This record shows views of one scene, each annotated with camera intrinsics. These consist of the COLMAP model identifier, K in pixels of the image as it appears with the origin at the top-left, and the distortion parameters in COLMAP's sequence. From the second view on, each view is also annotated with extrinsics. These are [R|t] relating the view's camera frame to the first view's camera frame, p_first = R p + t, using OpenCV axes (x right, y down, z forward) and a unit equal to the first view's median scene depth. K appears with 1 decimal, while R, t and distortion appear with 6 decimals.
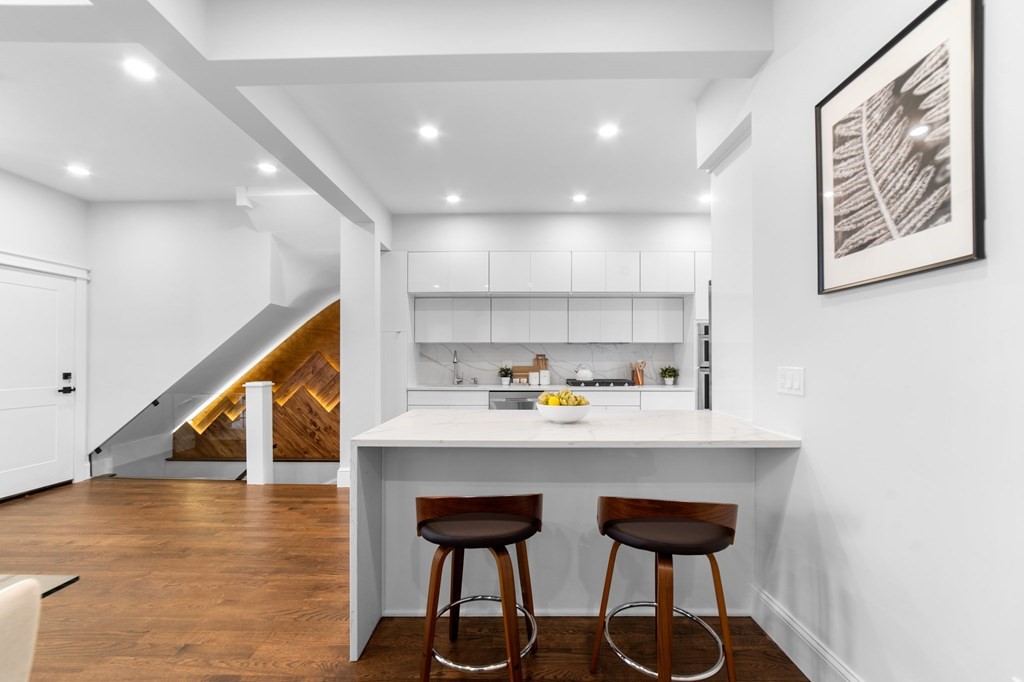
lens RADIAL K [[402.6, 0, 495.7], [0, 402.6, 359.0], [0, 0, 1]] dist [-0.013859, 0.004868]
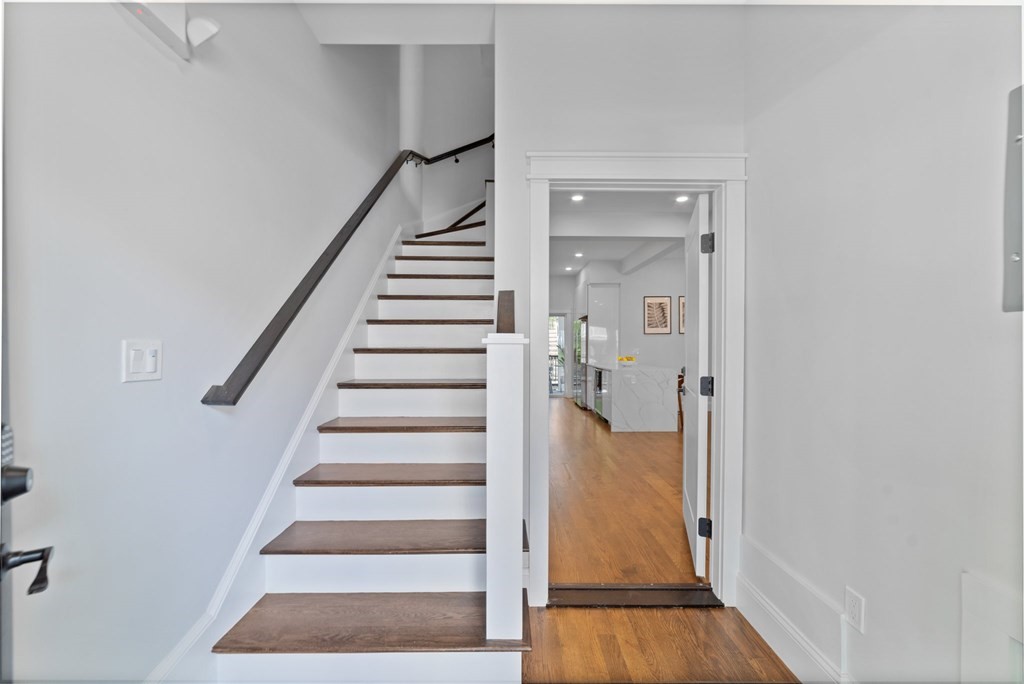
lens RADIAL K [[402.6, 0, 513.6], [0, 402.6, 345.1], [0, 0, 1]] dist [-0.013859, 0.004868]
pose [[-0.032134, 0.000095, 0.999484, -1.293298], [-0.004452, 0.999990, -0.000238, -0.003936], [-0.999474, -0.004457, -0.032133, 0.857018]]
